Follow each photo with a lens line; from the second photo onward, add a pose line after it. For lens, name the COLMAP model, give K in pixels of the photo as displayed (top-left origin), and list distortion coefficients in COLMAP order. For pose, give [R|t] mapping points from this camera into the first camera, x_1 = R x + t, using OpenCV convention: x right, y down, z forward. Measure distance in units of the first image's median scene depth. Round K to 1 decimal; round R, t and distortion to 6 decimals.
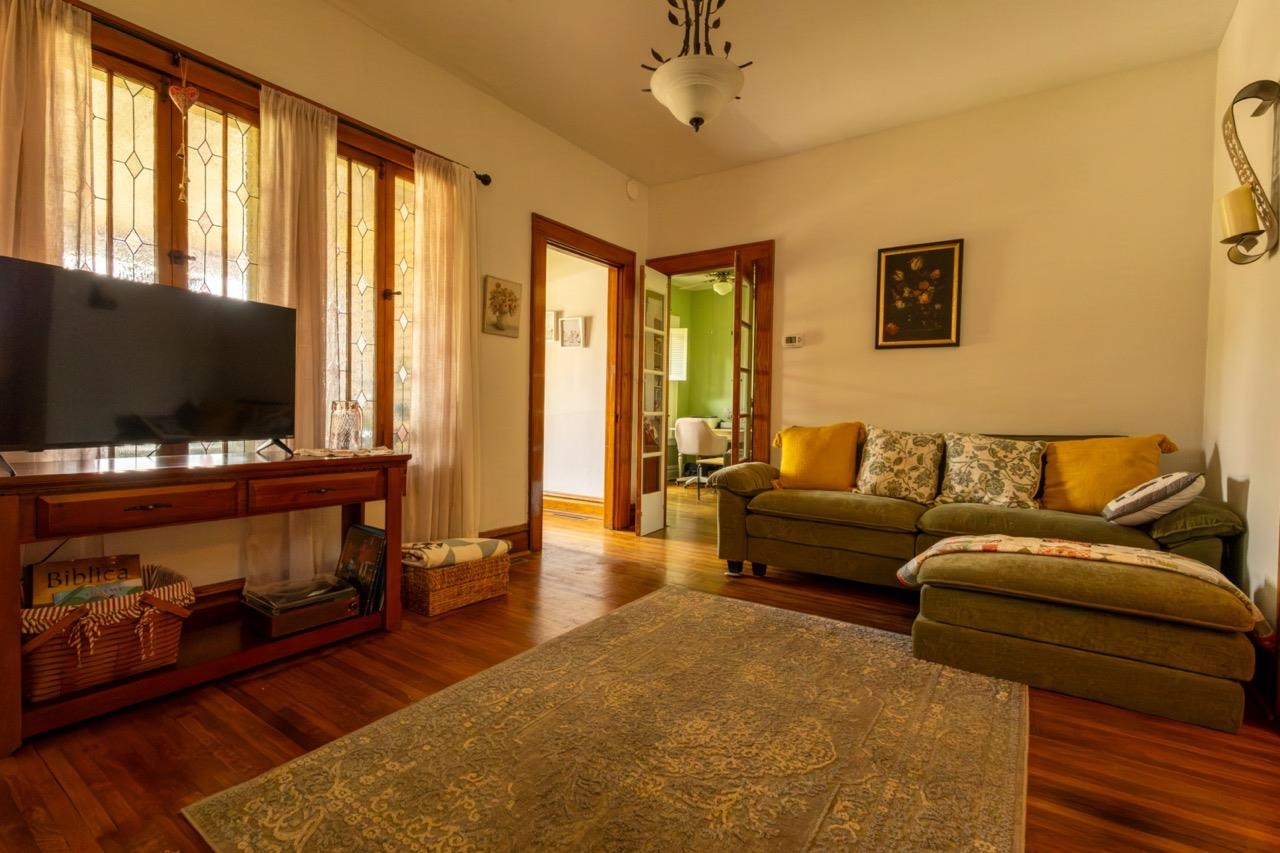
lens RADIAL K [[580.2, 0, 640.0], [0, 580.2, 426.5], [0, 0, 1]] dist [0.003831, 0.000580]
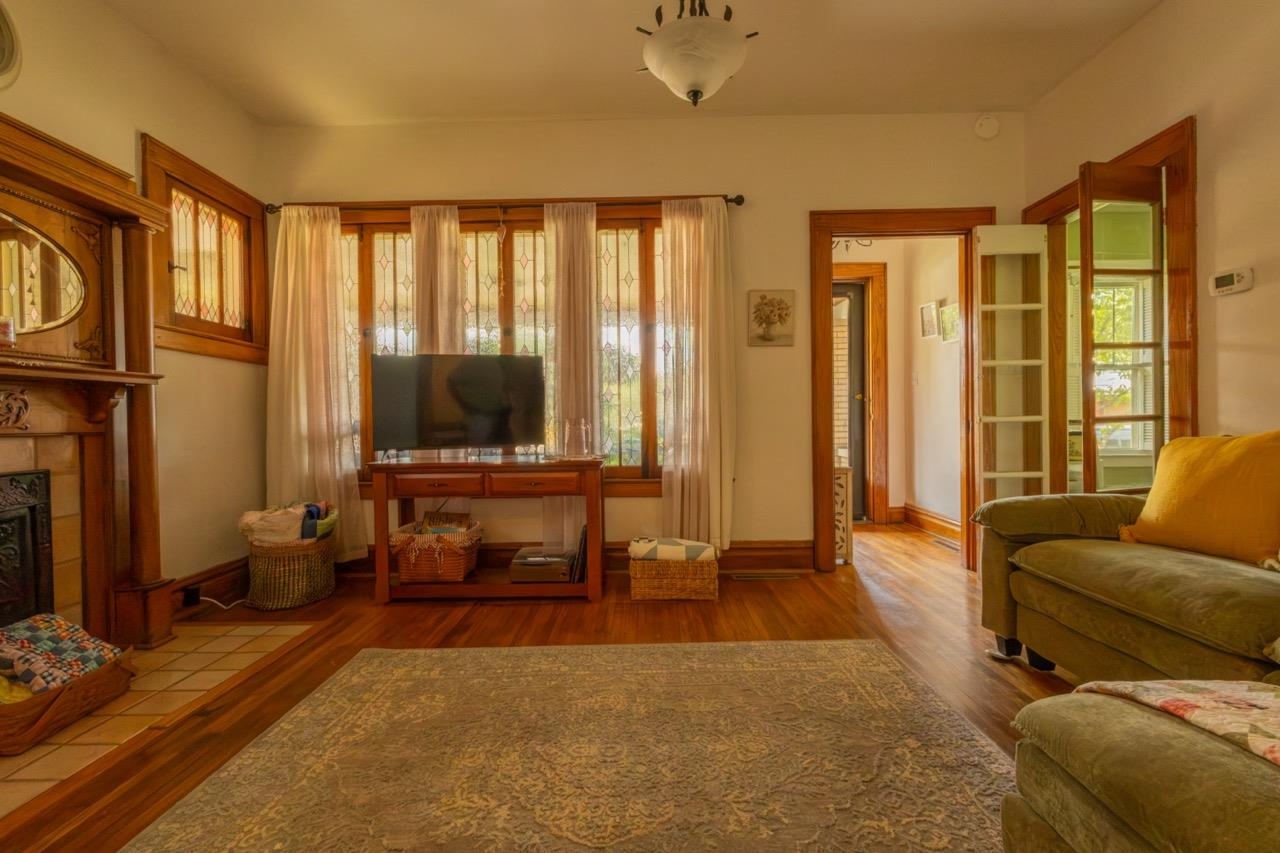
lens RADIAL K [[580.2, 0, 640.0], [0, 580.2, 426.5], [0, 0, 1]] dist [0.003831, 0.000580]
pose [[0.573111, -0.017711, -0.819287, 0.604973], [0.000674, 0.999776, -0.021141, 0.002992], [0.819478, 0.011564, 0.572994, 0.335391]]
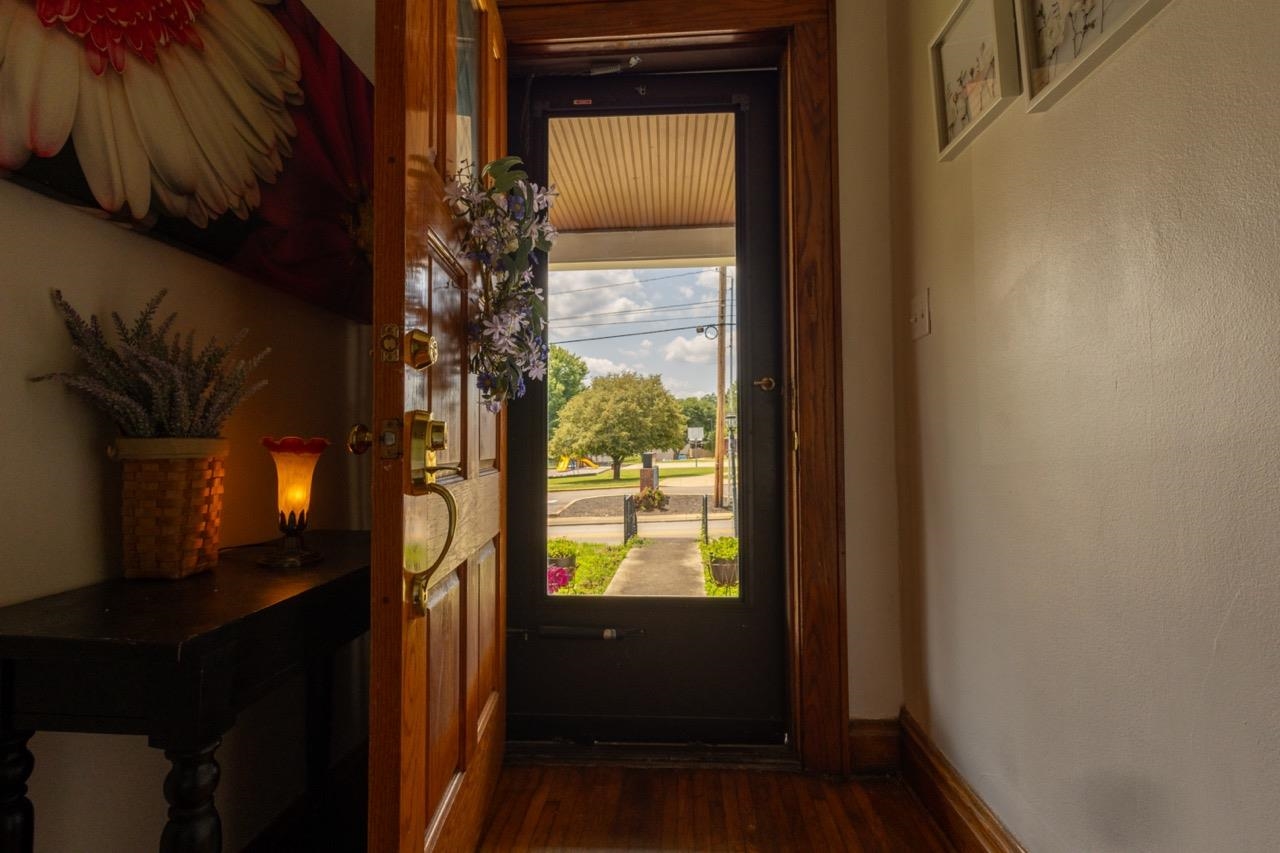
lens RADIAL K [[580.2, 0, 640.0], [0, 580.2, 426.5], [0, 0, 1]] dist [0.003831, 0.000580]
pose [[0.531927, -0.048872, -0.845379, 0.146823], [-0.001827, 0.998265, -0.058860, -0.029188], [0.846788, 0.032853, 0.530915, 1.171069]]
